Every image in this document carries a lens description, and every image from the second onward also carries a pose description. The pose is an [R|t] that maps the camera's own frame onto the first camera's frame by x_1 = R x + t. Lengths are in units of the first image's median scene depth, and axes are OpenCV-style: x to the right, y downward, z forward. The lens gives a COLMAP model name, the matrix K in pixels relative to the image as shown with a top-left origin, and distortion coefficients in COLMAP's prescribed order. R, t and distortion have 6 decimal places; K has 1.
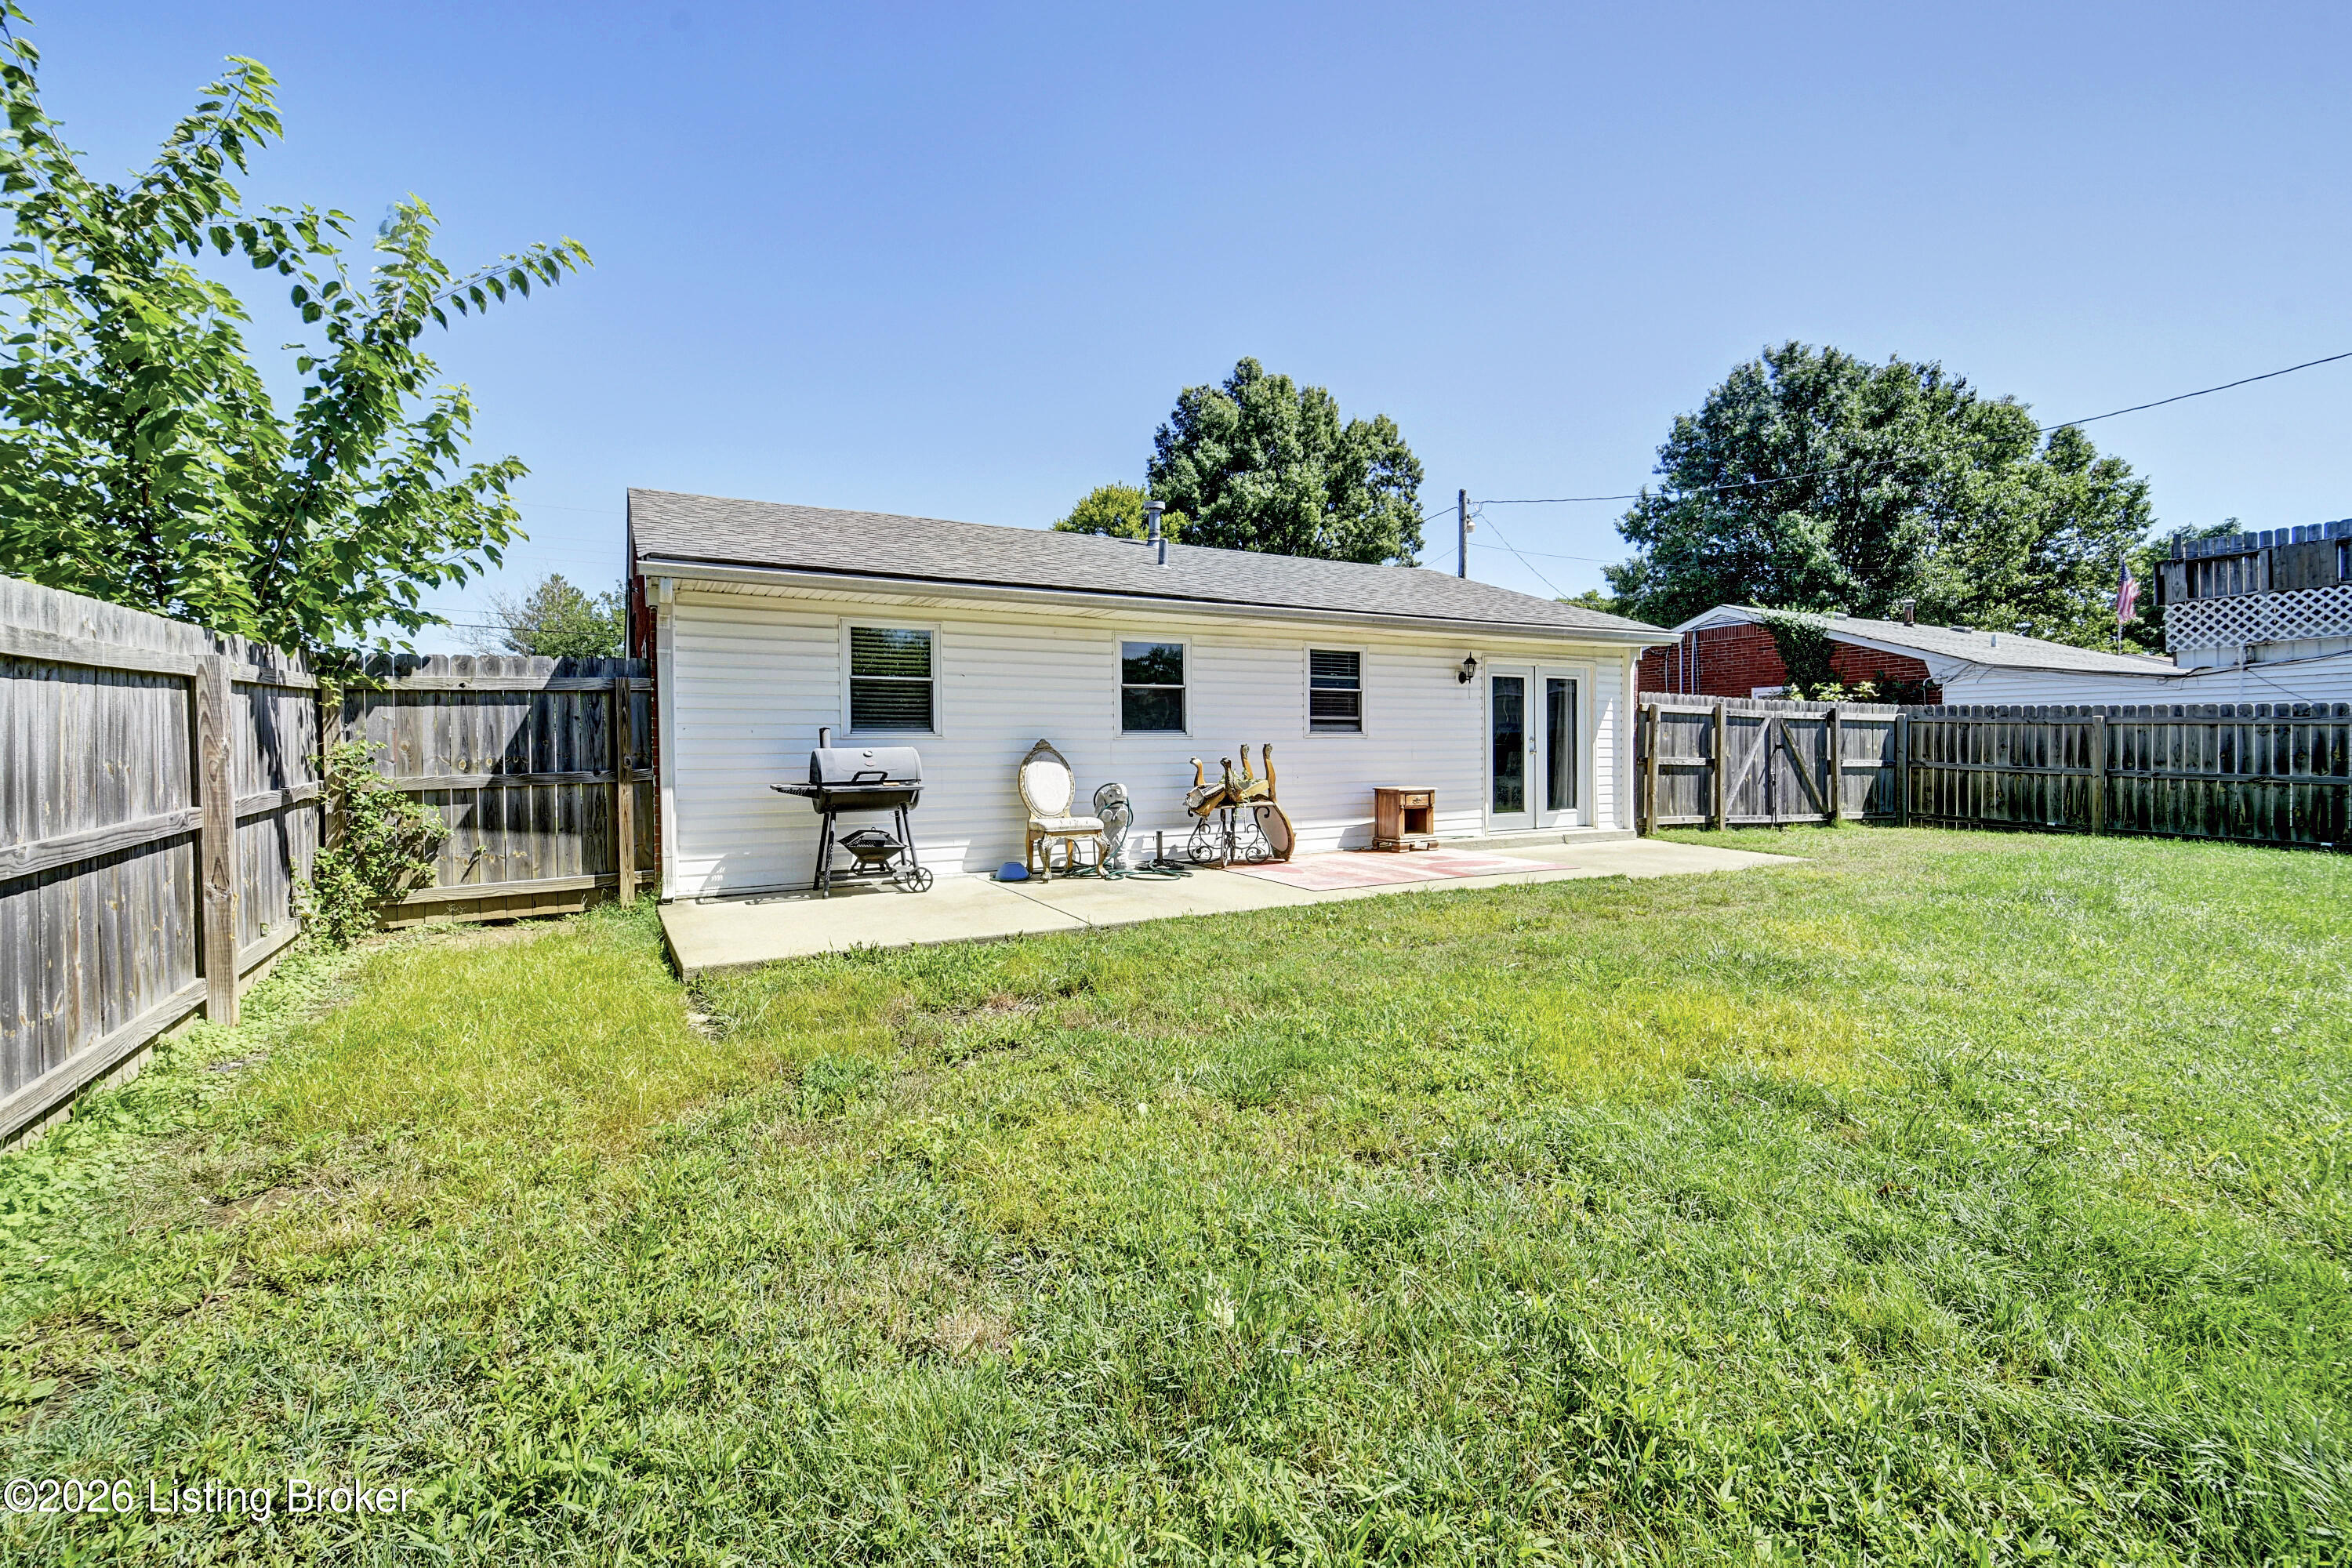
lens RADIAL K [[1009.5, 0, 1073.2], [0, 1009.5, 781.9], [0, 0, 1]] dist [-0.002721, -0.001908]
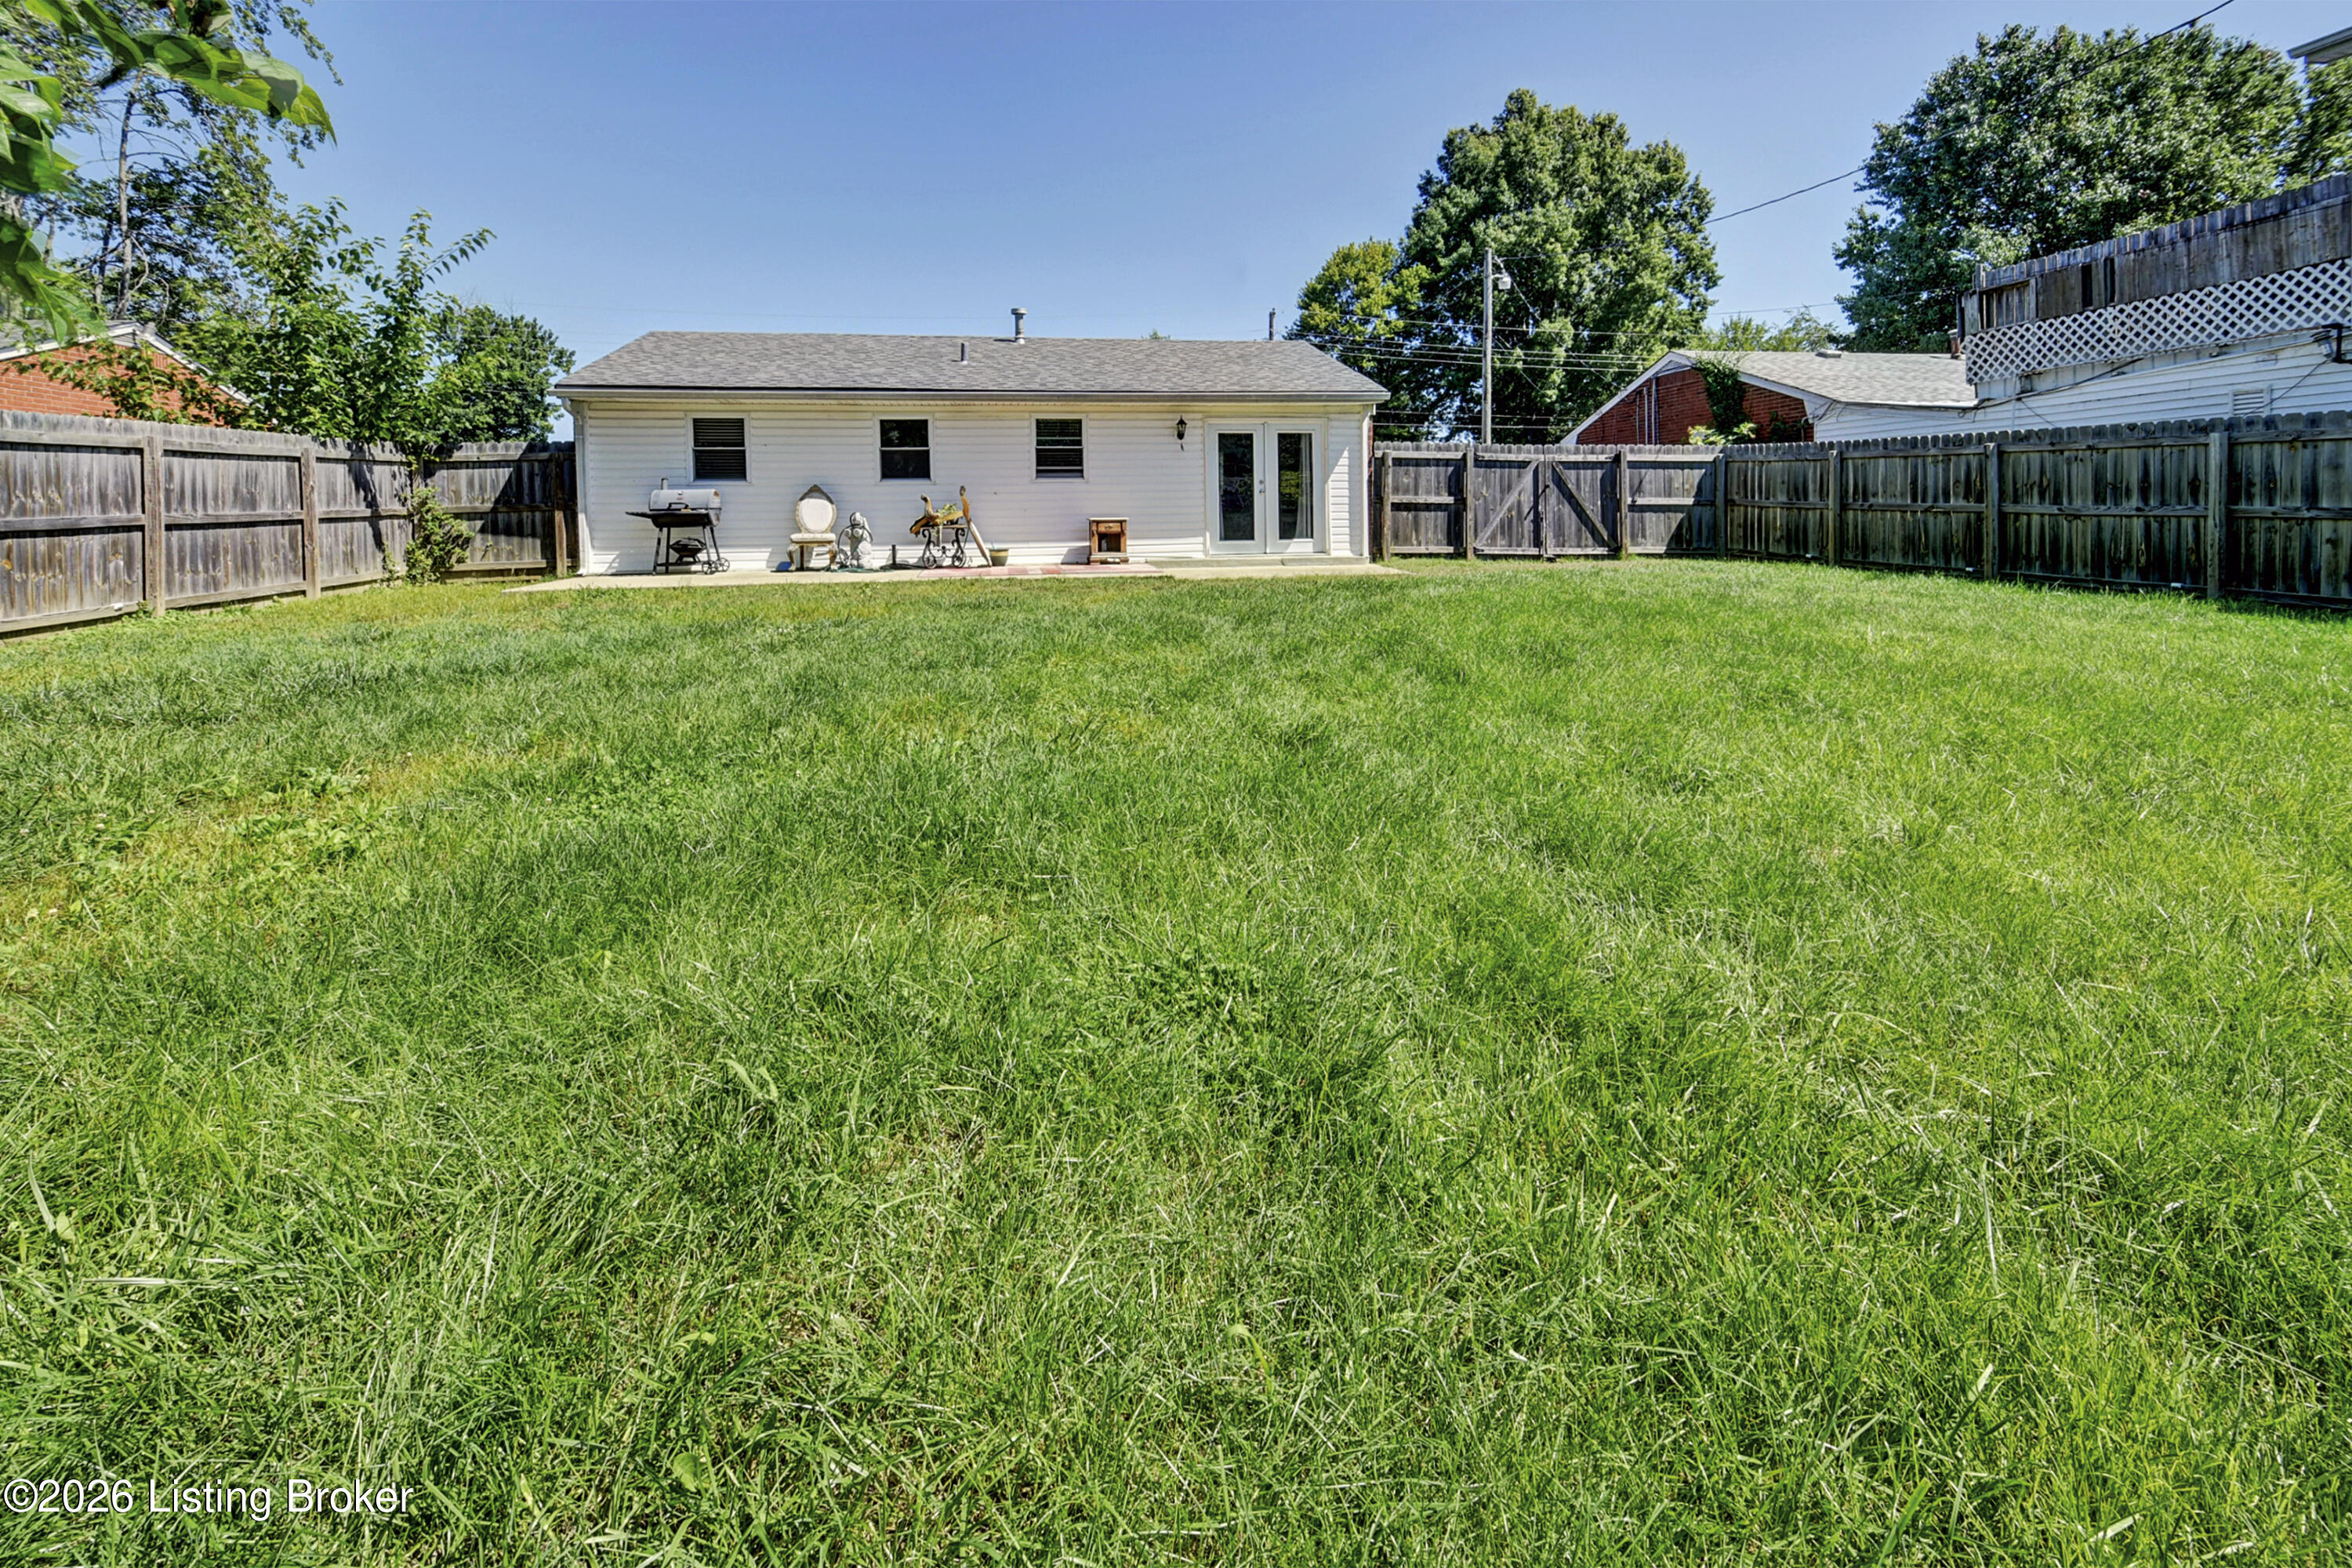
lens RADIAL K [[1009.5, 0, 1051.1], [0, 1009.5, 568.6], [0, 0, 1]] dist [-0.002721, -0.001908]
pose [[0.943657, 0.012330, -0.330697, 0.577258], [-0.005298, 0.999740, 0.022158, 0.035900], [0.330884, -0.019157, 0.943477, -0.248150]]
